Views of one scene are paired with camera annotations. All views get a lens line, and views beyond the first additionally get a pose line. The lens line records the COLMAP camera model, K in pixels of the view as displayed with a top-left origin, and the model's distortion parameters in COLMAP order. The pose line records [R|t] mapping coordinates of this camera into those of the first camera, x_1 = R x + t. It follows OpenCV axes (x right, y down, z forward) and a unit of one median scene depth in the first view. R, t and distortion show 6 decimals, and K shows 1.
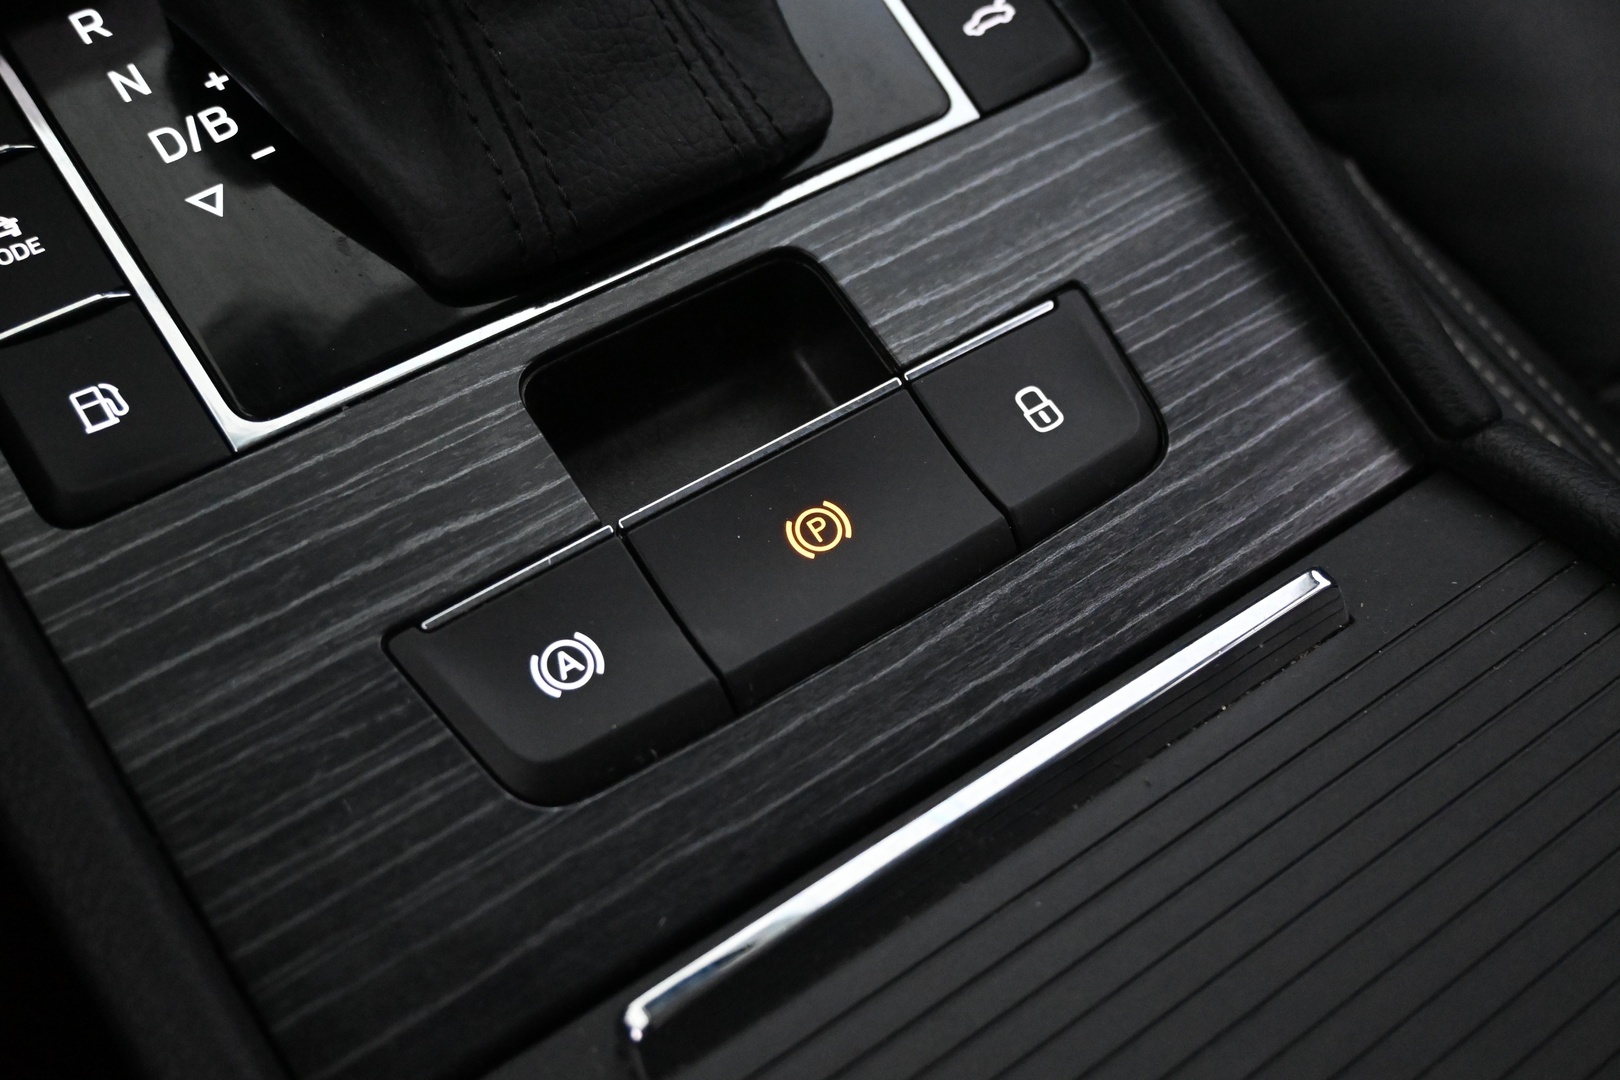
lens RADIAL K [[1765.1, 0, 804.4], [0, 1765.1, 529.8], [0, 0, 1]] dist [-0.014790, 0.000000]
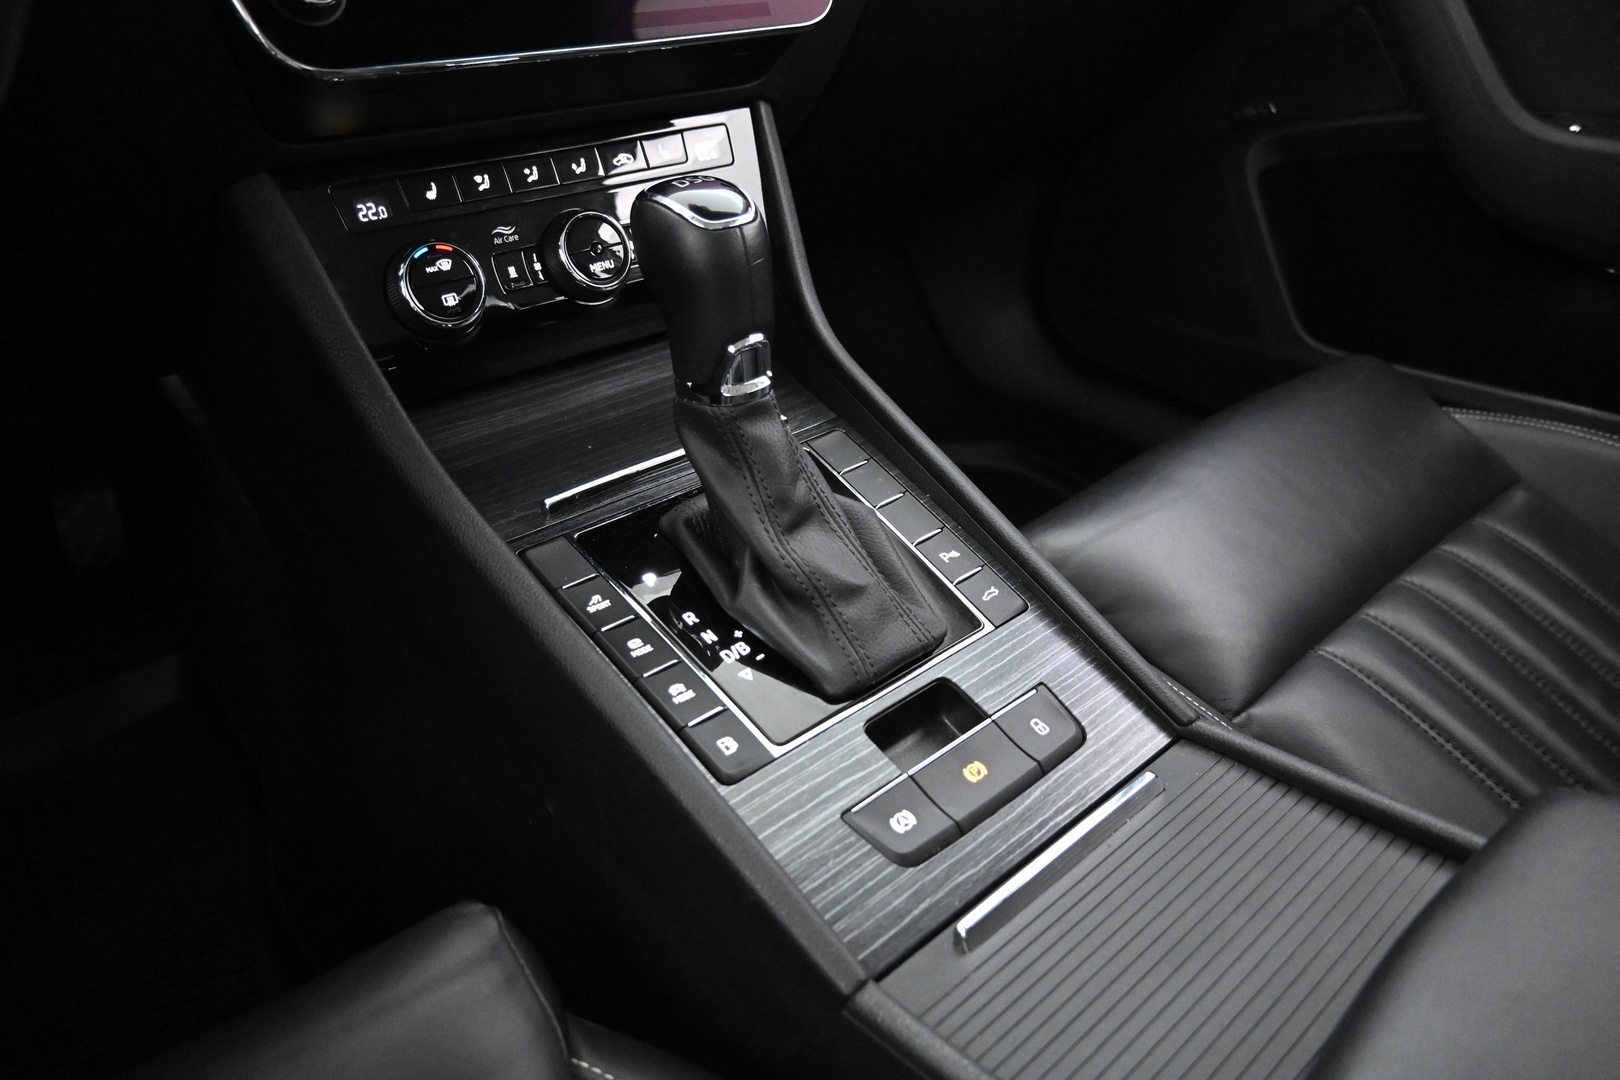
lens RADIAL K [[1100.7, 0, 799.1], [0, 1100.7, 541.1], [0, 0, 1]] dist [-0.004260, -0.004028]
pose [[0.994731, -0.066456, 0.078068, -0.389233], [0.088602, 0.940346, -0.328479, 0.208423], [-0.051582, 0.333665, 0.941279, -0.771813]]
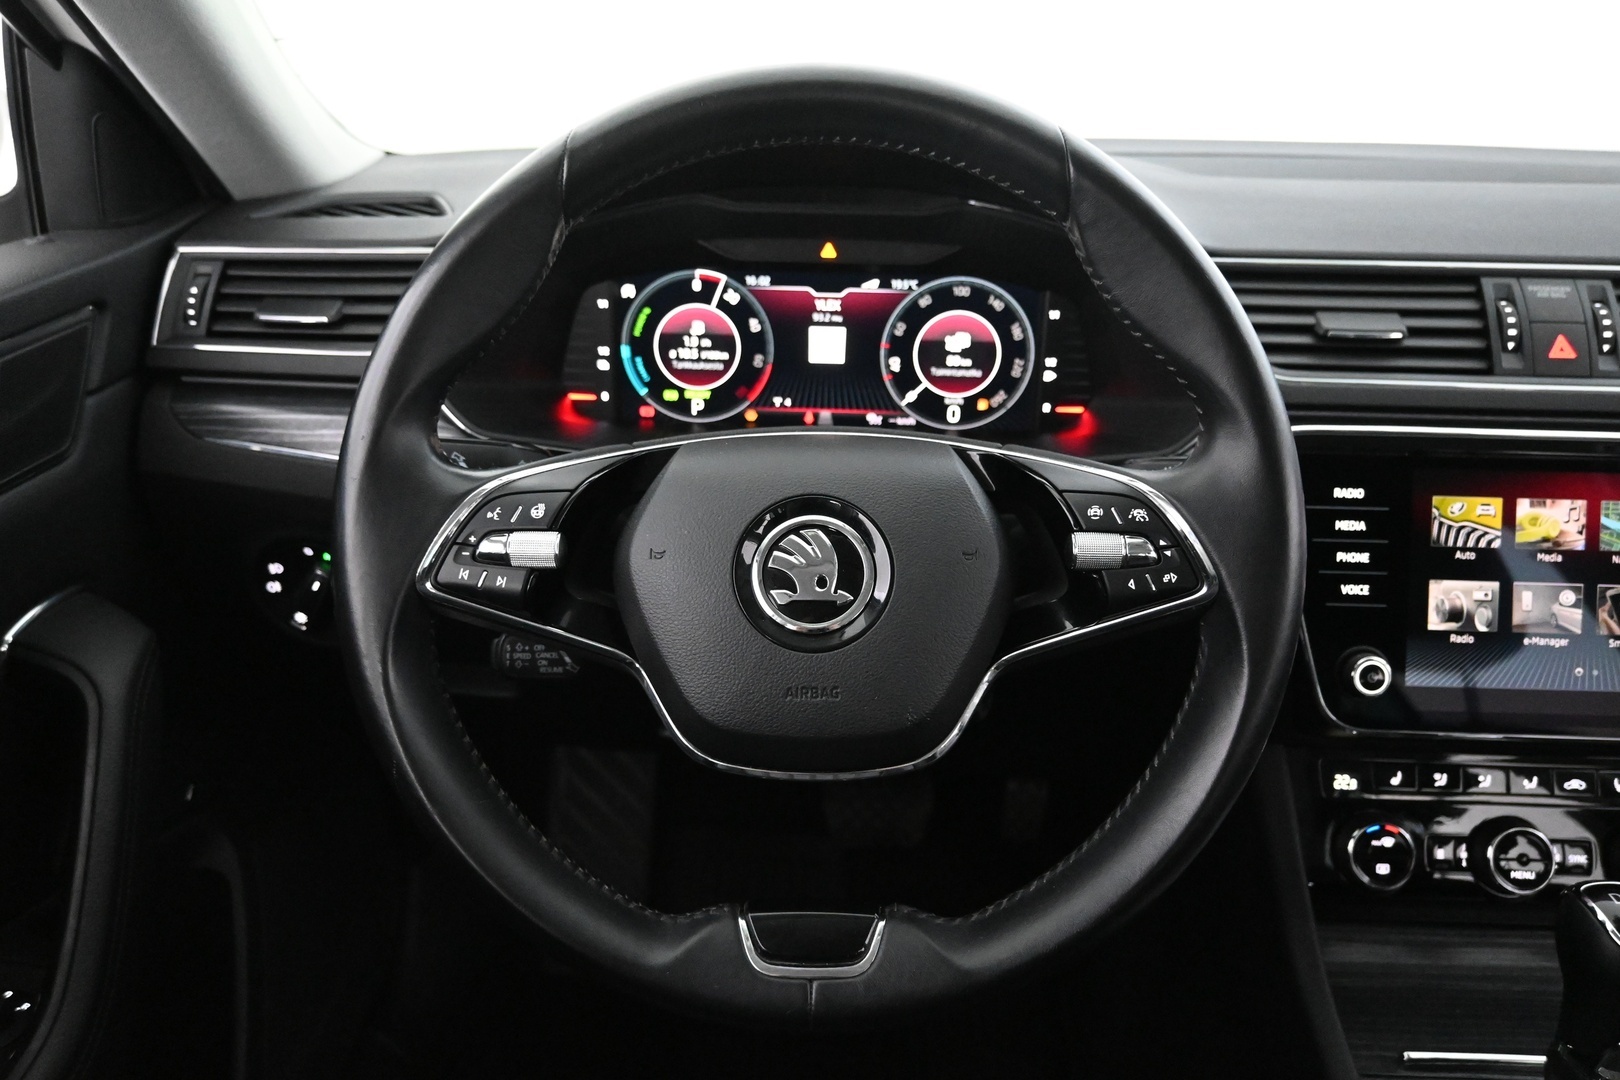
lens RADIAL K [[1192.2, 0, 816.4], [0, 1192.2, 542.5], [0, 0, 1]] dist [-0.015006, 0.000285]
pose [[0.790331, 0.212661, -0.574589, -0.451488], [-0.472618, 0.808406, -0.350873, 0.059851], [0.389884, 0.548867, 0.739415, -1.984479]]
